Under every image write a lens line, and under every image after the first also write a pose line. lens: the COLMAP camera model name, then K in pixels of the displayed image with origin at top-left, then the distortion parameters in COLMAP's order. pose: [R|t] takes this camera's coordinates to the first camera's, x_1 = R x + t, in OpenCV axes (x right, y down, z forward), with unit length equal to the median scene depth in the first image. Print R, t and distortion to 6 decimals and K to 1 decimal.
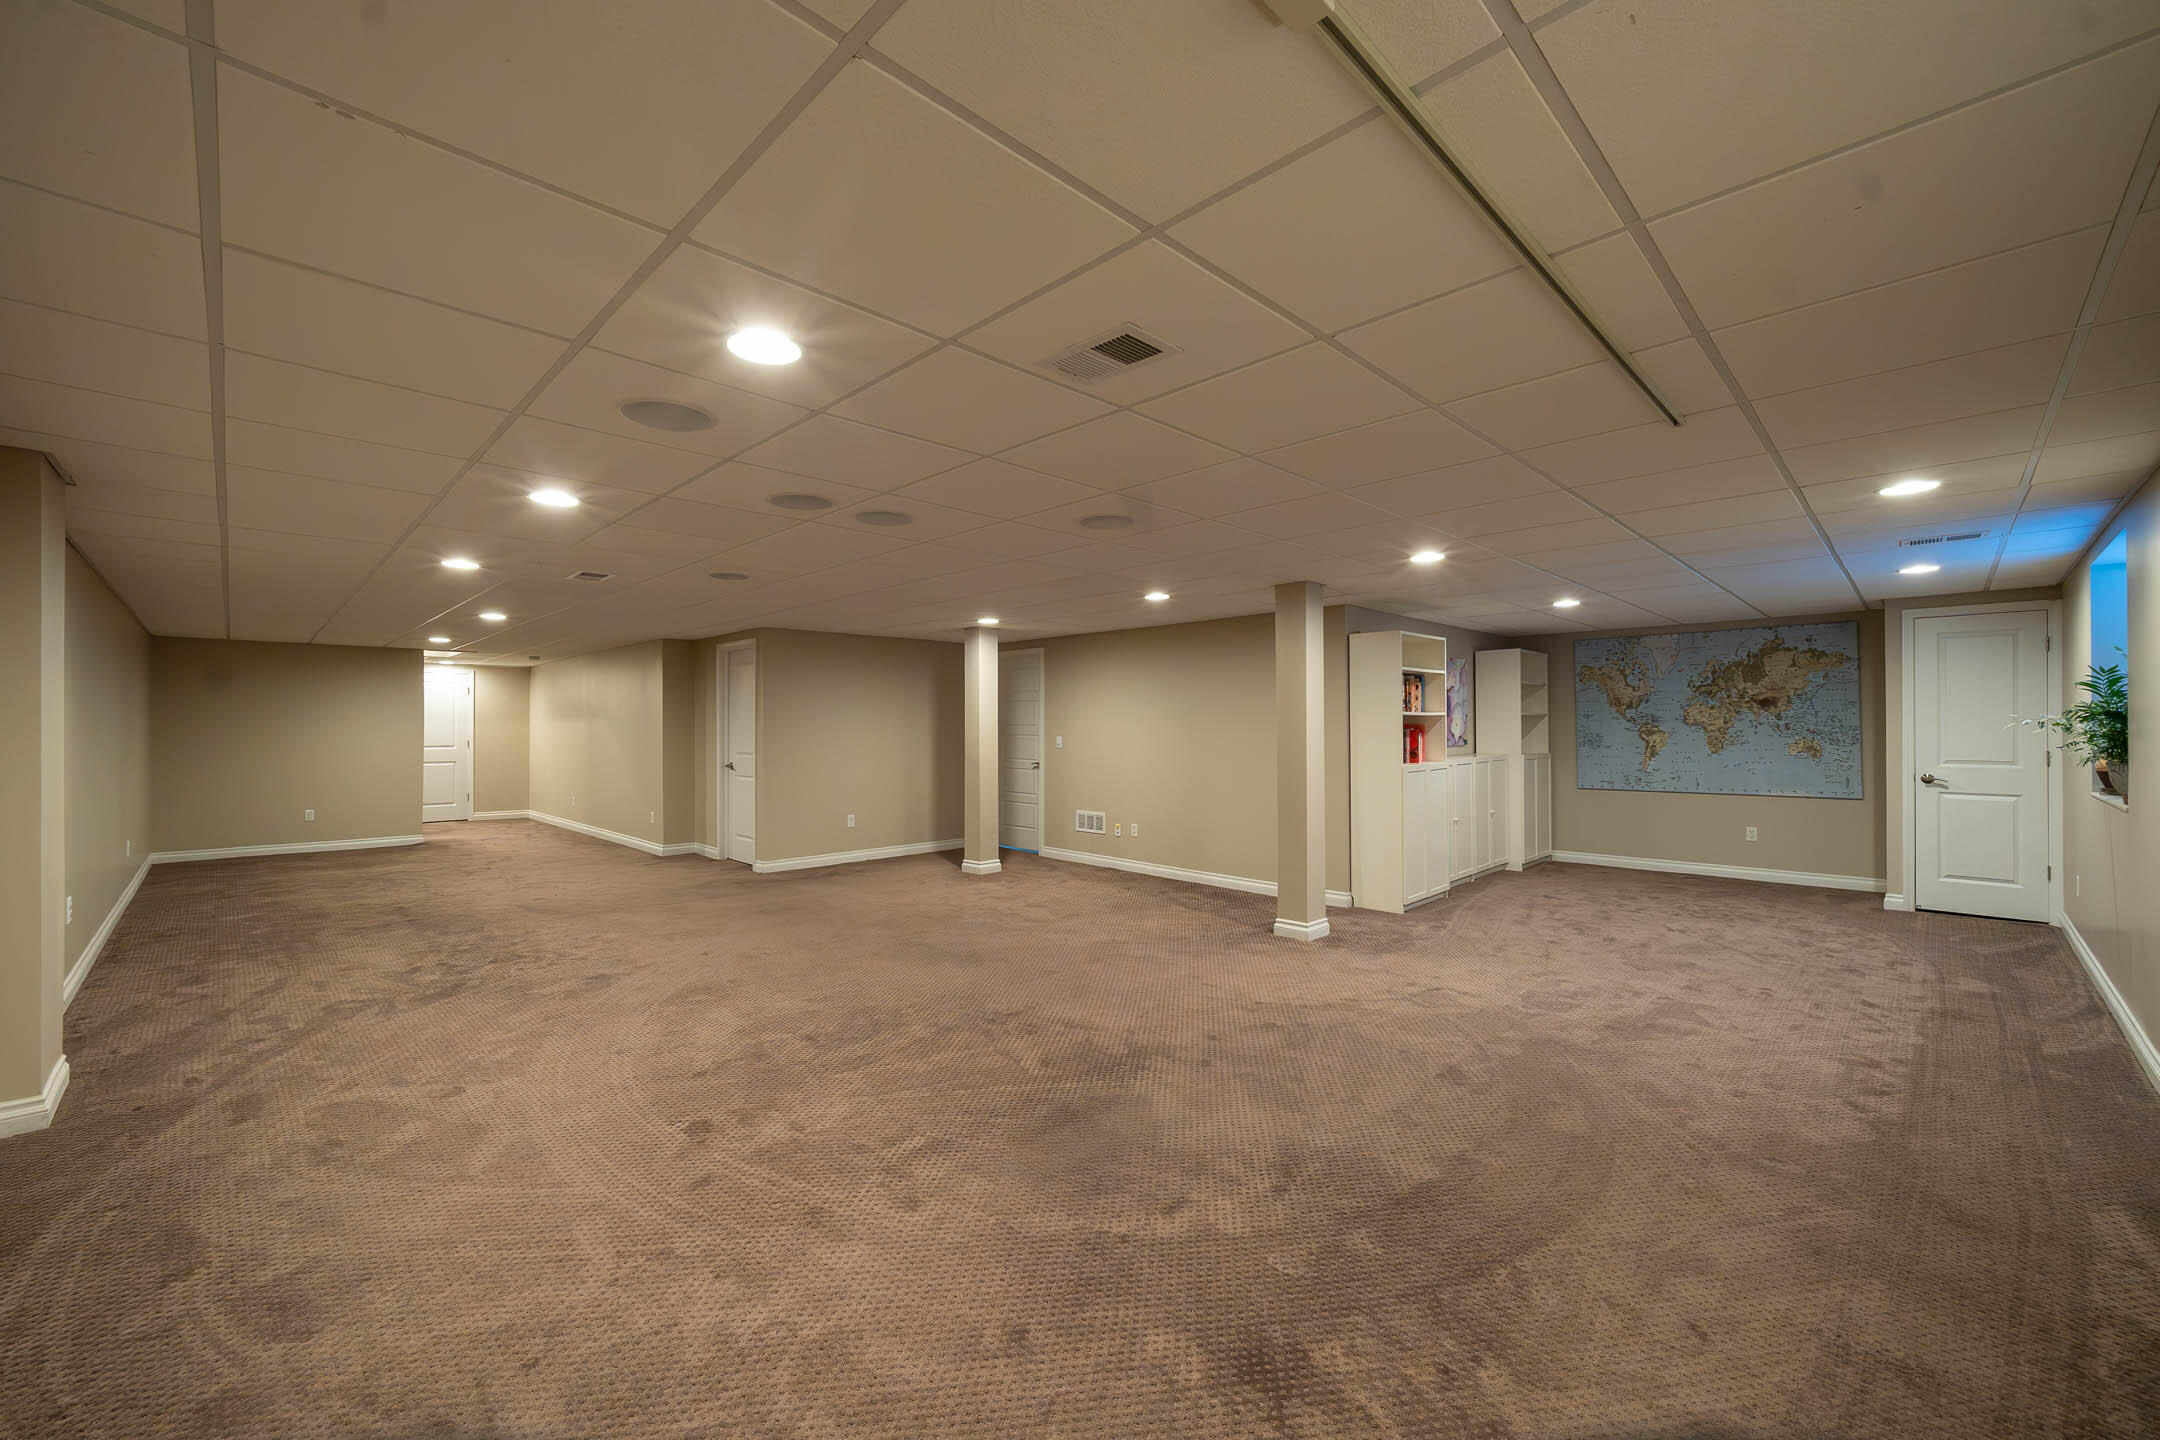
lens RADIAL K [[851.0, 0, 1052.3], [0, 851.0, 717.1], [0, 0, 1]] dist [-0.006543, 0.001234]
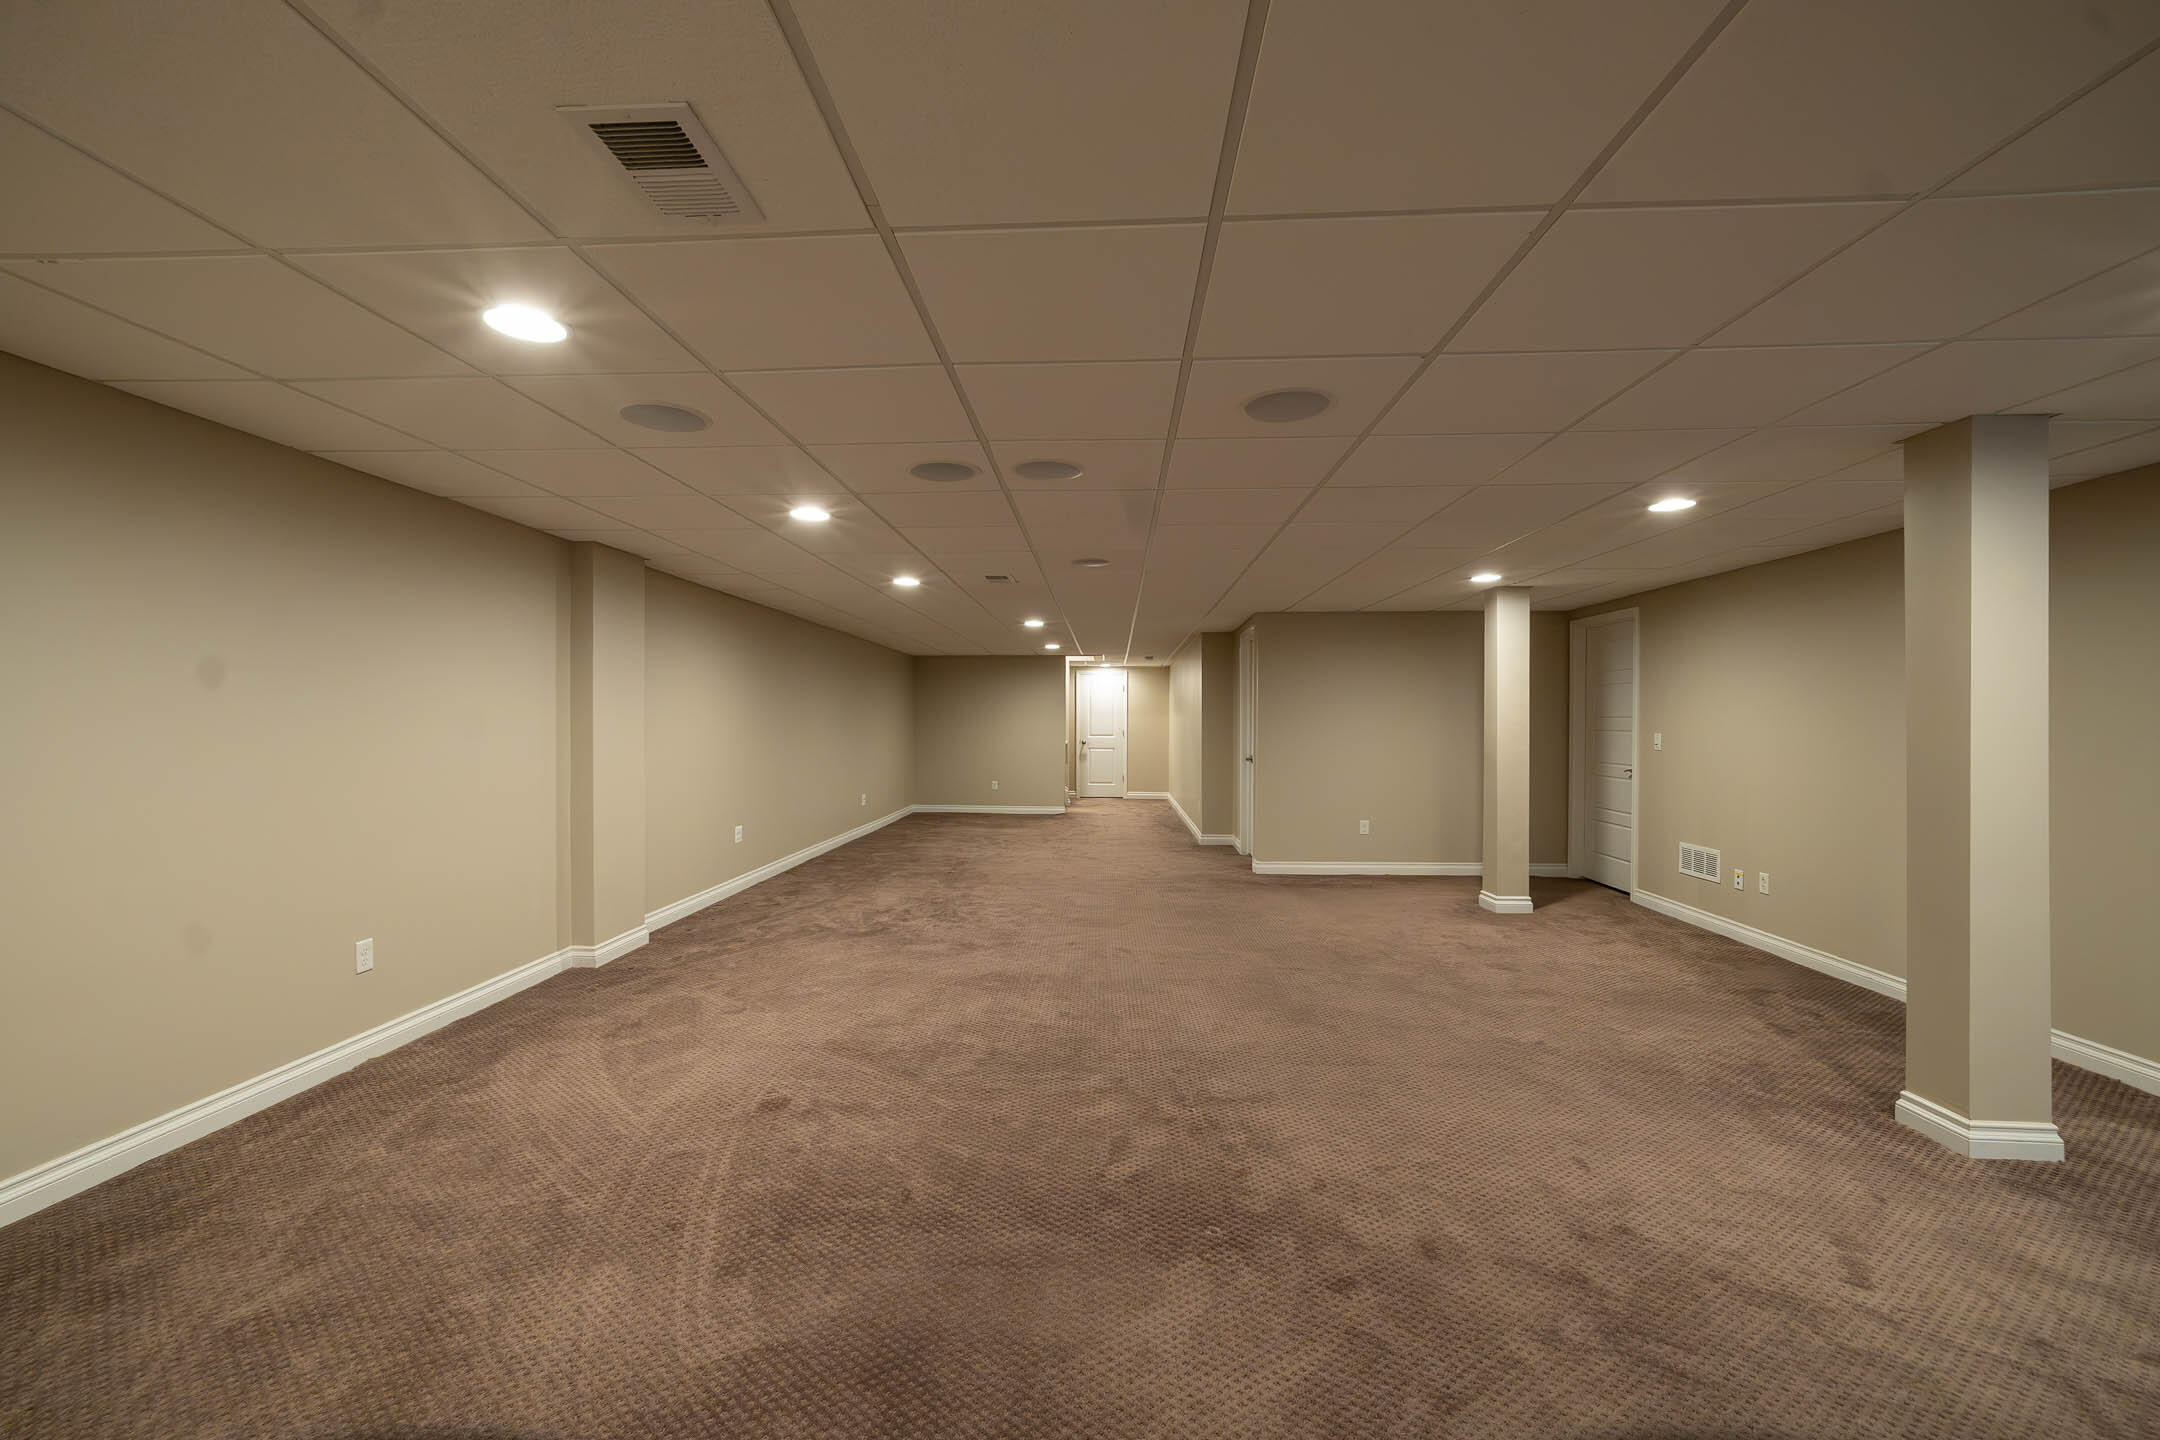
lens RADIAL K [[851.0, 0, 1071.3], [0, 851.0, 727.2], [0, 0, 1]] dist [-0.006543, 0.001234]
pose [[0.680032, 0.007605, -0.733143, 0.300195], [0.006854, 0.999837, 0.016729, 0.005305], [0.733150, -0.016401, 0.679869, 0.292029]]
